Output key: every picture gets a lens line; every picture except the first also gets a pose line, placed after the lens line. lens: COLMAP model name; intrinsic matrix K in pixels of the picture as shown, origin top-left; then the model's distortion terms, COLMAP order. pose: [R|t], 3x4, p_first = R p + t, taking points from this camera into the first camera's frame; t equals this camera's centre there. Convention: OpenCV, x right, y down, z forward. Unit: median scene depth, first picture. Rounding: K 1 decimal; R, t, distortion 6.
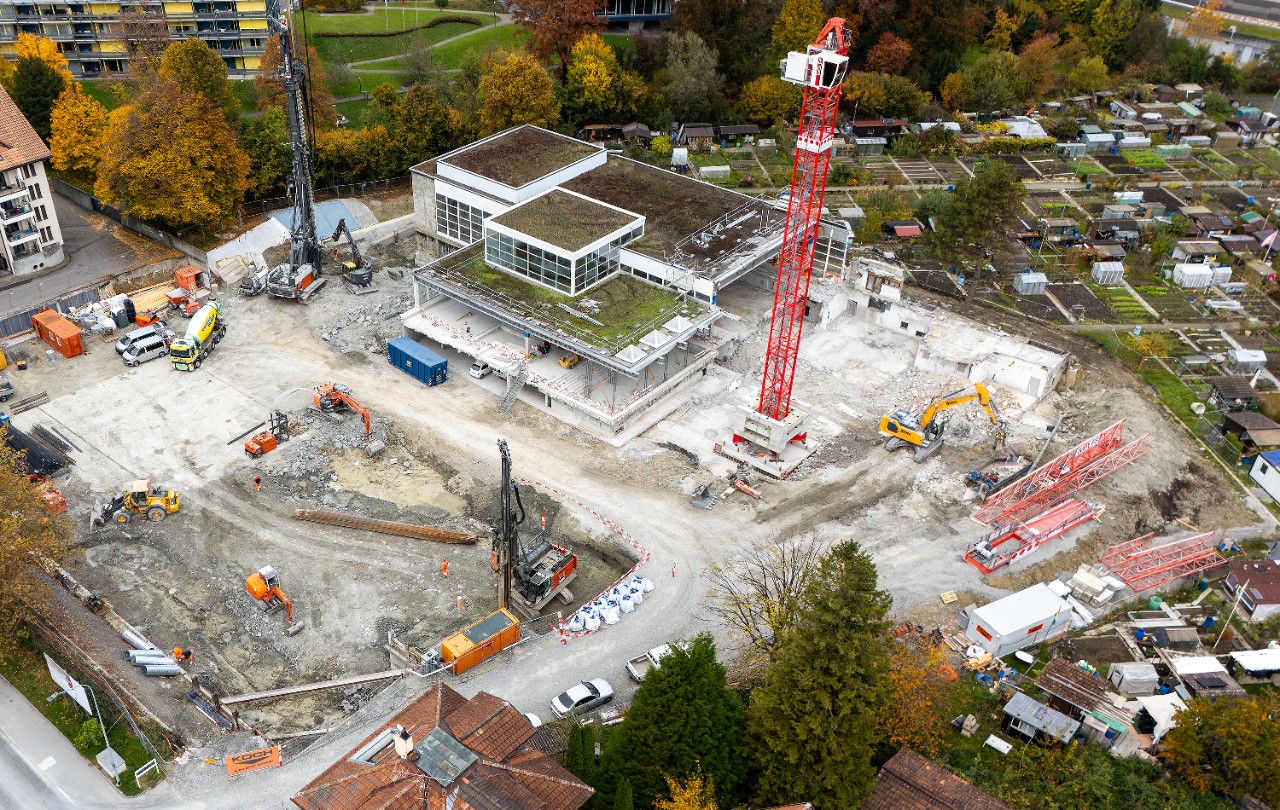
lens RADIAL K [[1143.2, 0, 640.0], [0, 1143.2, 405.0], [0, 0, 1]] dist [0.003192, 0.005333]
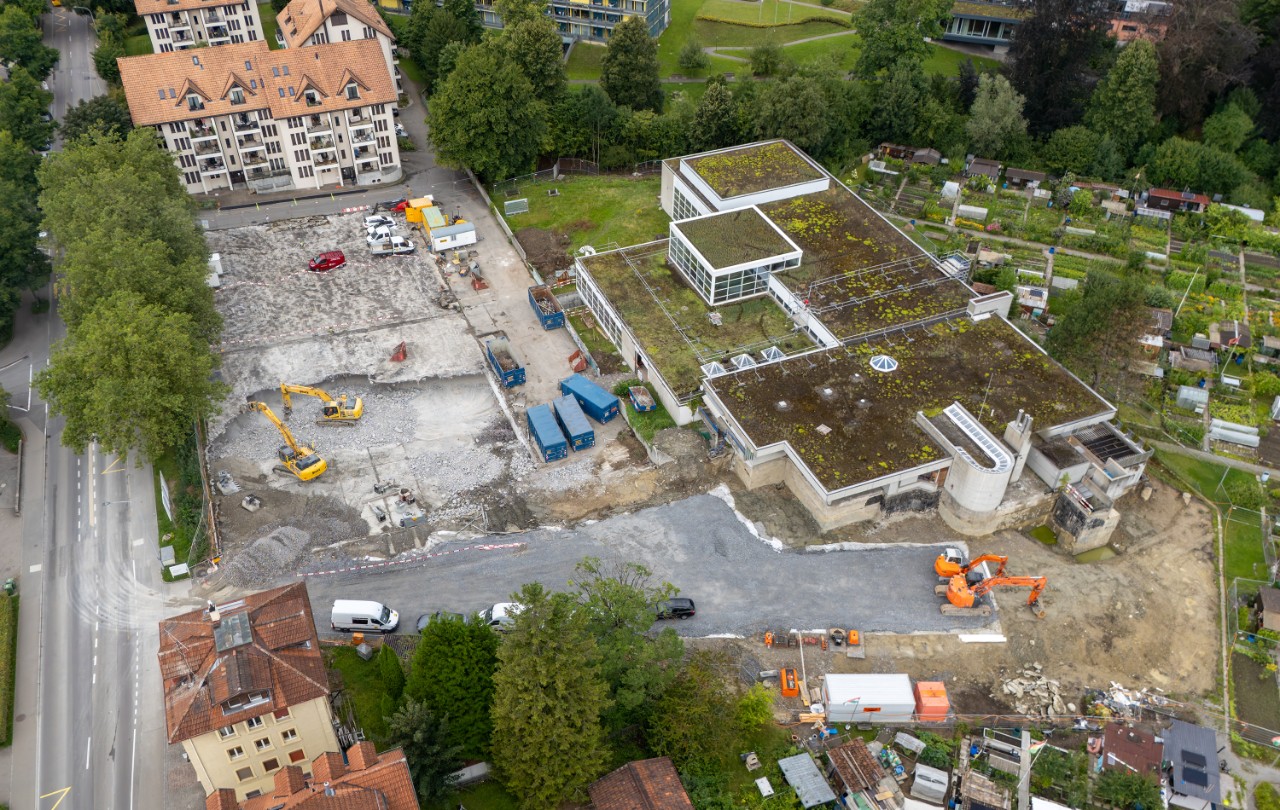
lens RADIAL K [[1060.6, 0, 678.7], [0, 1060.6, 404.9], [0, 0, 1]] dist [0.002028, 0.002364]
pose [[0.901051, 0.275252, -0.335176, 0.268776], [-0.253421, 0.961291, 0.108158, -0.094613], [0.351972, -0.012516, 0.935927, -0.020903]]
